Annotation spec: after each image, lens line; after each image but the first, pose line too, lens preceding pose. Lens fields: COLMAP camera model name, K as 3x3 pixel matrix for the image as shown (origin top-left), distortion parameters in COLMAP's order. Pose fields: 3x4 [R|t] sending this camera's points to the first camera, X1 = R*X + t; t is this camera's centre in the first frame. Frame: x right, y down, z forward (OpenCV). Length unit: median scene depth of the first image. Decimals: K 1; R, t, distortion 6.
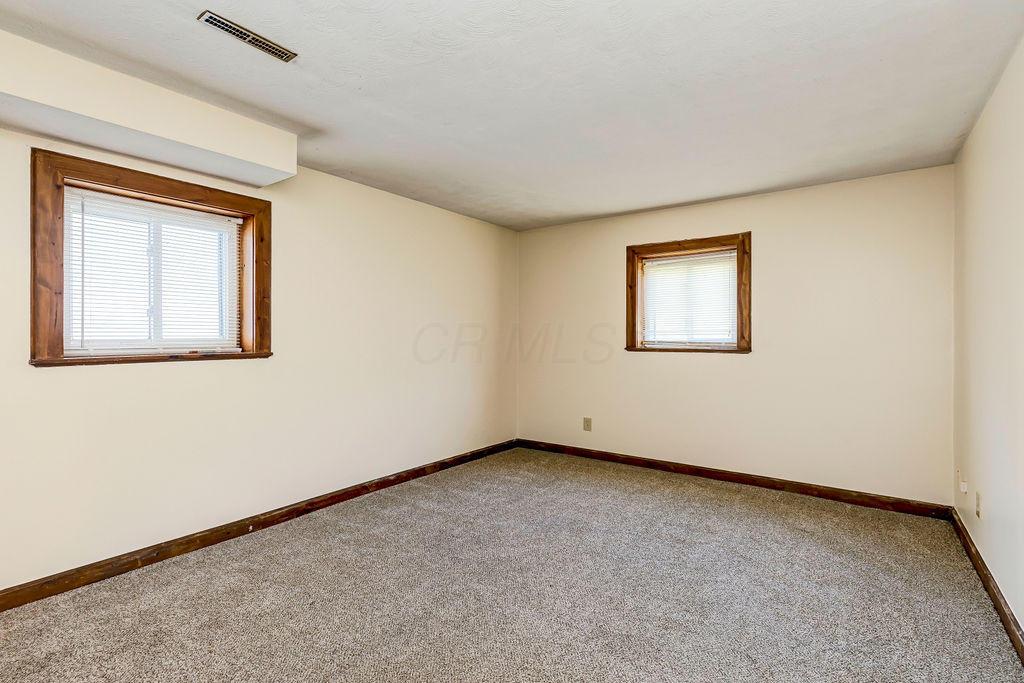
lens RADIAL K [[488.2, 0, 523.1], [0, 488.2, 341.4], [0, 0, 1]] dist [0.002934, 0.000394]
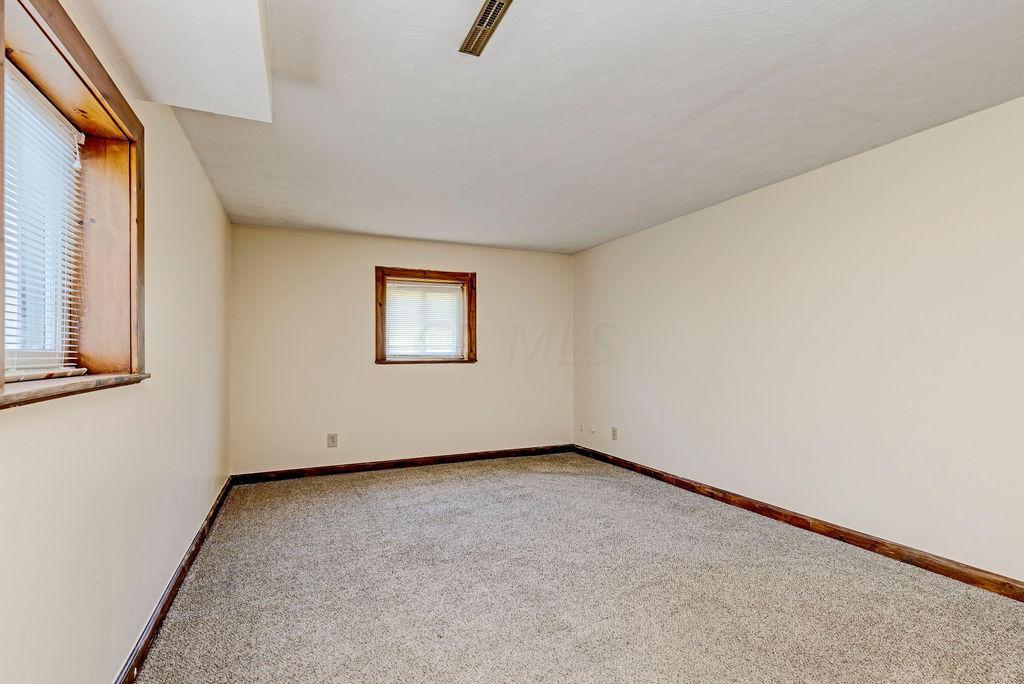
lens RADIAL K [[488.2, 0, 523.1], [0, 488.2, 341.9], [0, 0, 1]] dist [0.002934, 0.000394]
pose [[0.481986, 0.019338, 0.875965, -0.656167], [0.013189, 0.999483, -0.029322, 0.008437], [-0.876079, 0.025685, 0.481482, 0.231749]]
